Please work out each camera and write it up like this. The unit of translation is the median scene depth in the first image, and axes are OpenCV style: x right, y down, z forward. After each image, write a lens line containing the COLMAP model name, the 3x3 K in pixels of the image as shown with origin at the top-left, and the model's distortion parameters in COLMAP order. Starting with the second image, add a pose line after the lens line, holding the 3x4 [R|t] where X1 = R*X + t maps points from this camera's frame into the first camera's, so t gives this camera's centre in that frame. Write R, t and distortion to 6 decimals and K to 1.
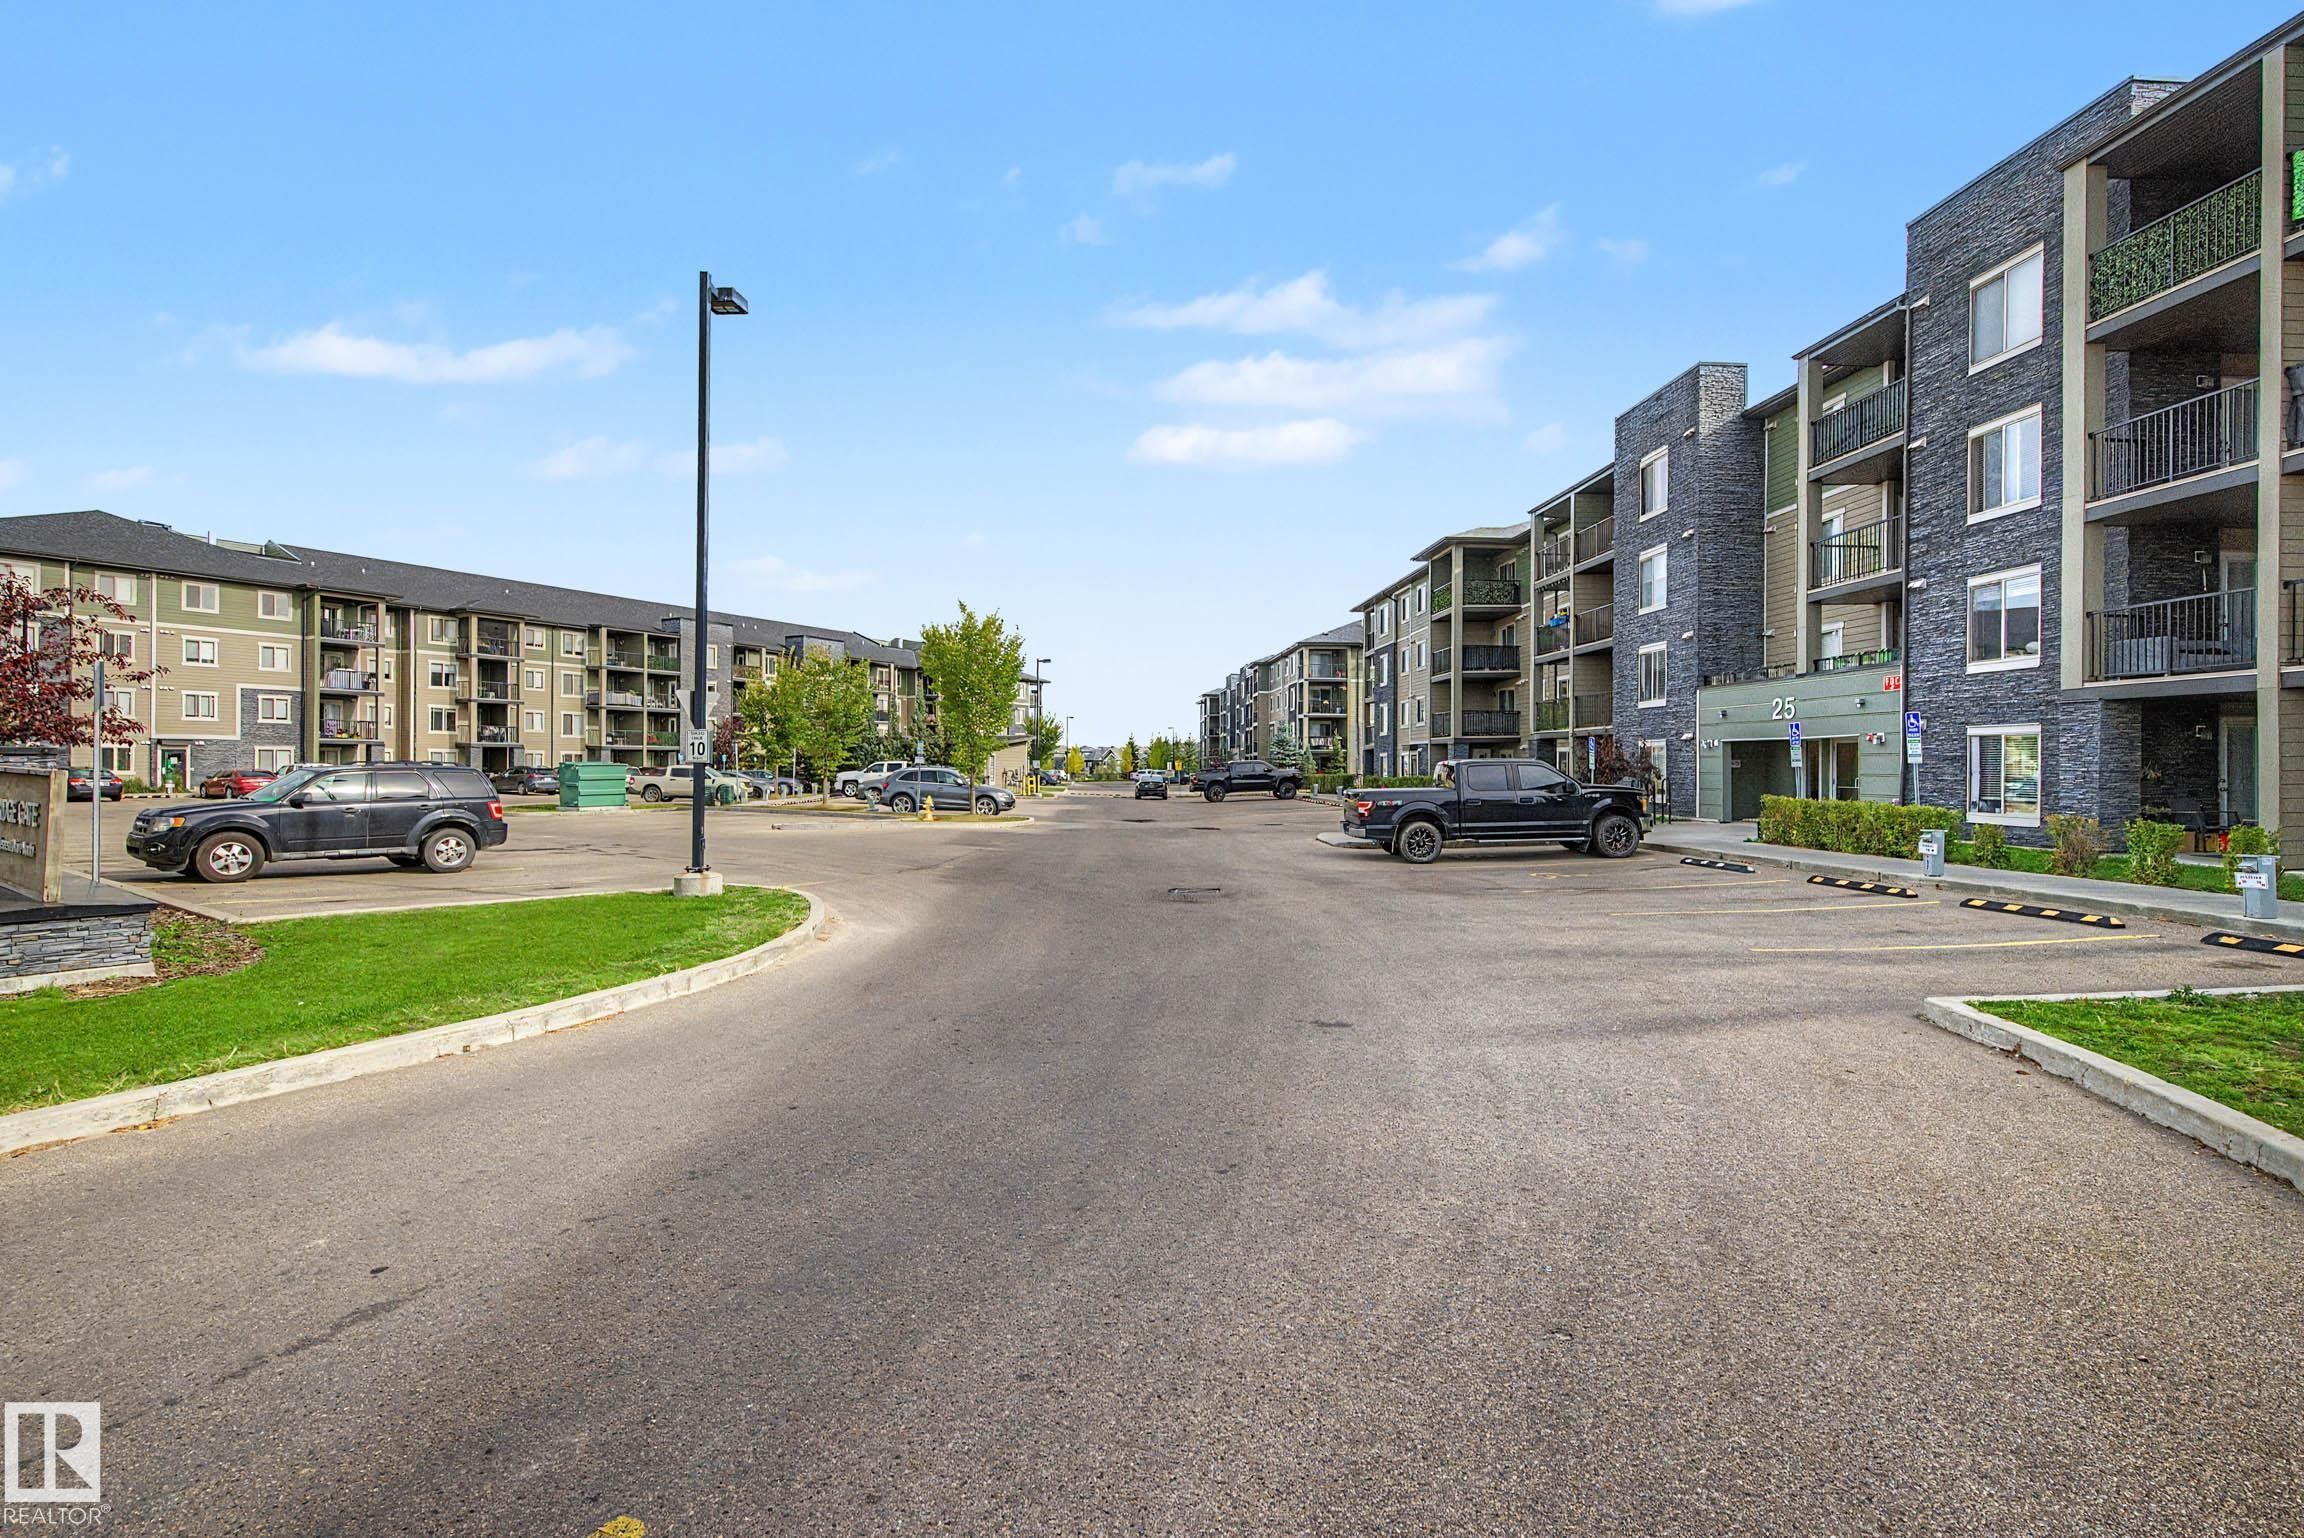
lens RADIAL K [[1026.2, 0, 1152.0], [0, 1026.2, 769.0], [0, 0, 1]] dist [-0.000788, -0.000231]
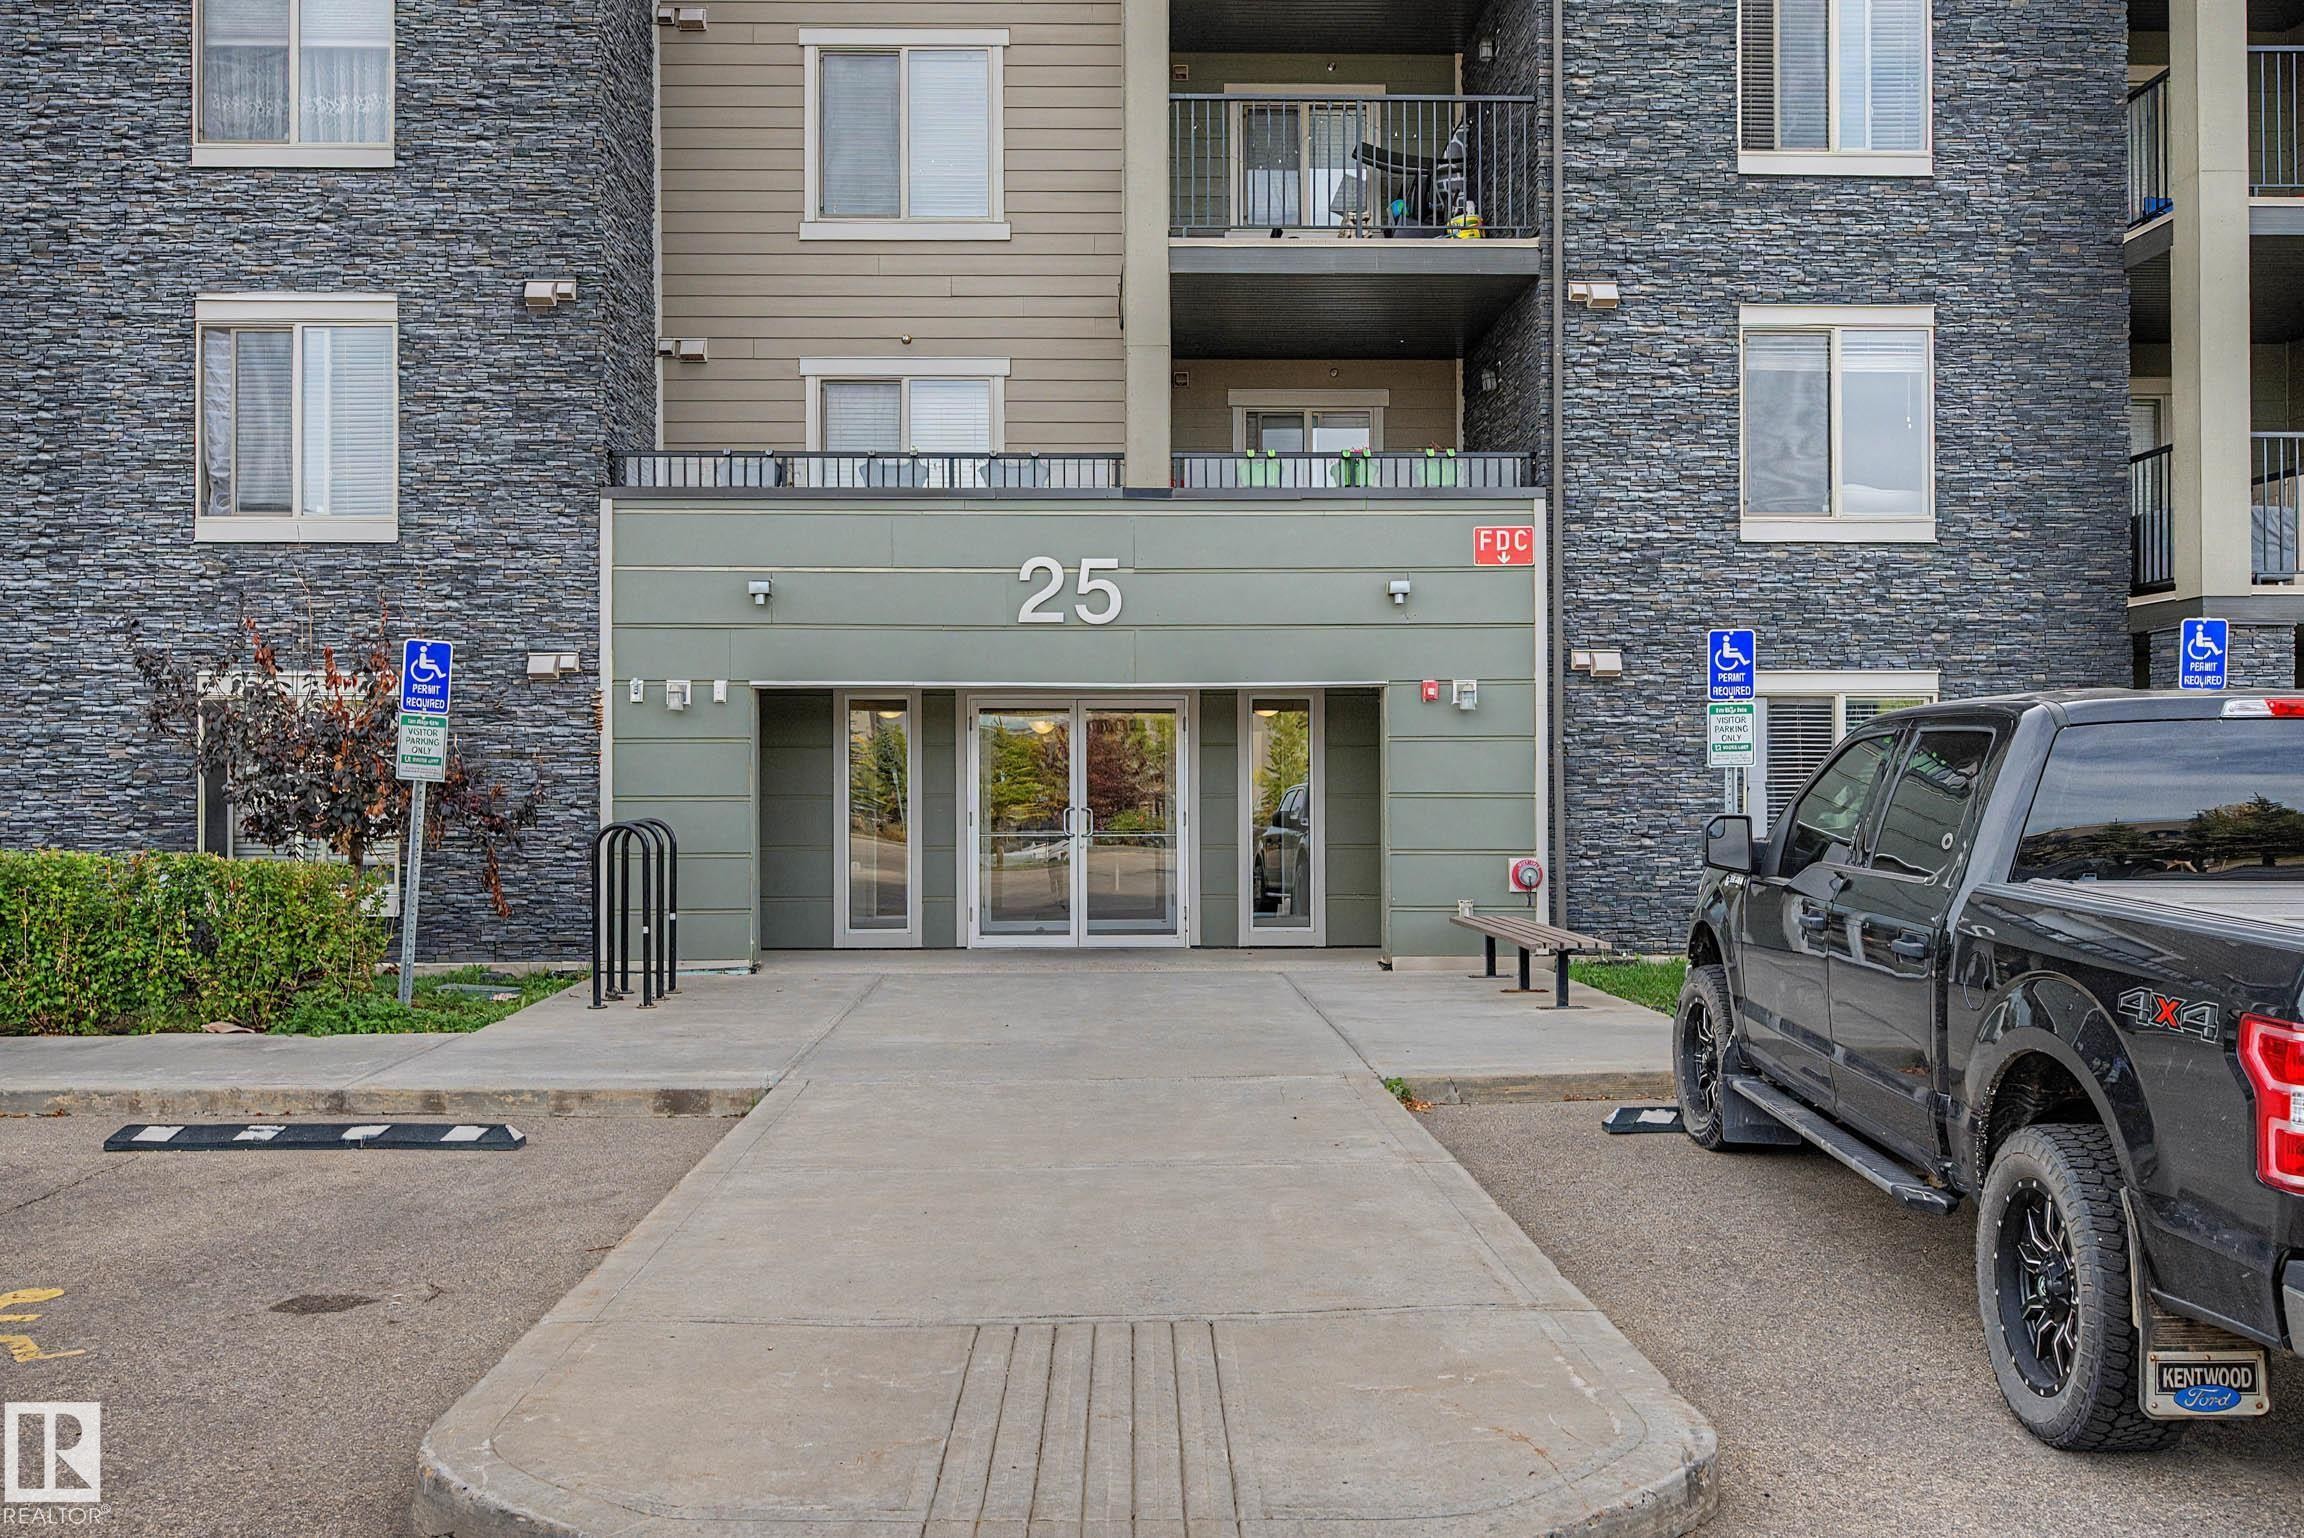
lens RADIAL K [[2170.7, 0, 1152.0], [0, 2170.7, 769.0], [0, 0, 1]] dist [0.006850, -0.000543]
pose [[0.031139, 0.017908, 0.999355, -0.054009], [0.006468, 0.999815, -0.018118, 0.008986], [-0.999494, 0.007028, 0.031017, 1.057131]]
